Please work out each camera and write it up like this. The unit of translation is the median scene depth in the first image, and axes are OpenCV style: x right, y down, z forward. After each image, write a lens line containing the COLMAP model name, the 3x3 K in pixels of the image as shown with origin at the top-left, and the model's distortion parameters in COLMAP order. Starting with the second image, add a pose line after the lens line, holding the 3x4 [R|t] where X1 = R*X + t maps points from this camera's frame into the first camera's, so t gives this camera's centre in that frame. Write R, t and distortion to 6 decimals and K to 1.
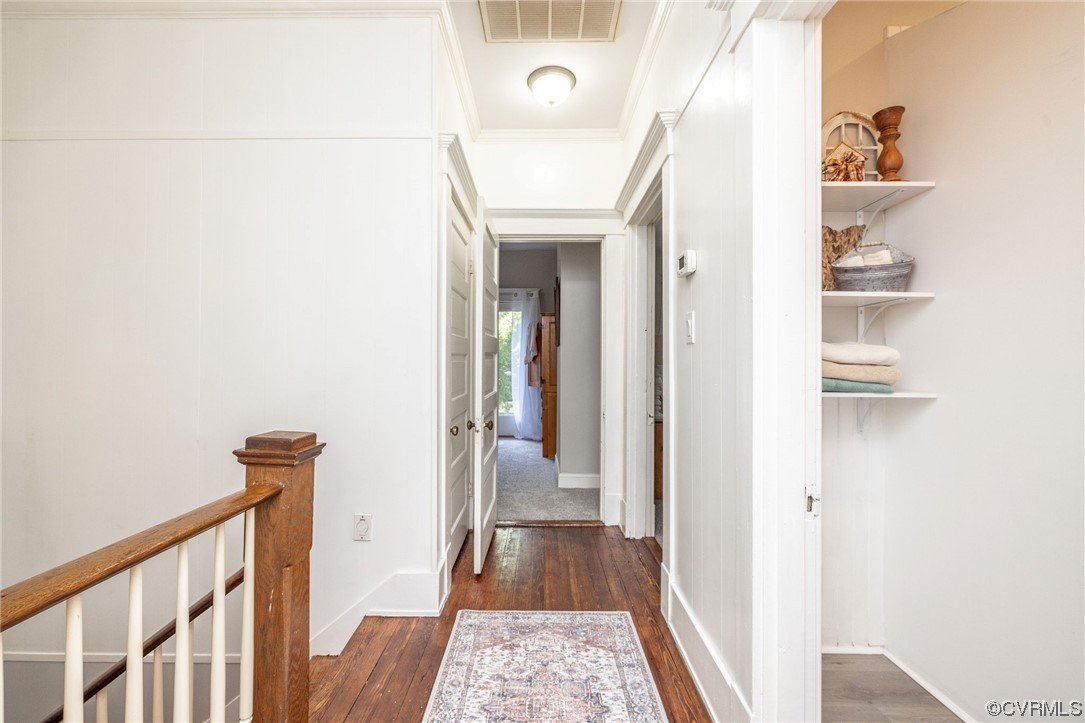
lens RADIAL K [[453.5, 0, 540.3], [0, 453.5, 360.9], [0, 0, 1]] dist [0.000129, 0.000130]
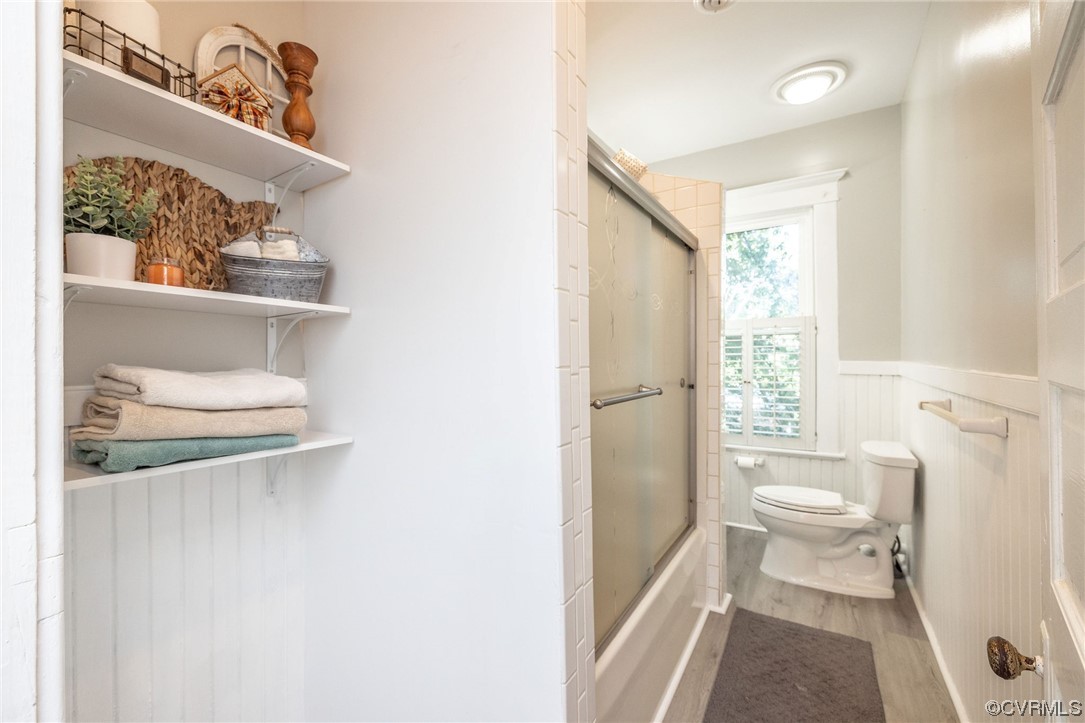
lens RADIAL K [[453.5, 0, 541.6], [0, 453.5, 362.0], [0, 0, 1]] dist [0.000129, 0.000130]
pose [[0.527849, -0.003910, 0.849329, 0.347528], [0.002797, 0.999992, 0.002865, -0.054059], [-0.849333, 0.000863, 0.527856, 0.281572]]
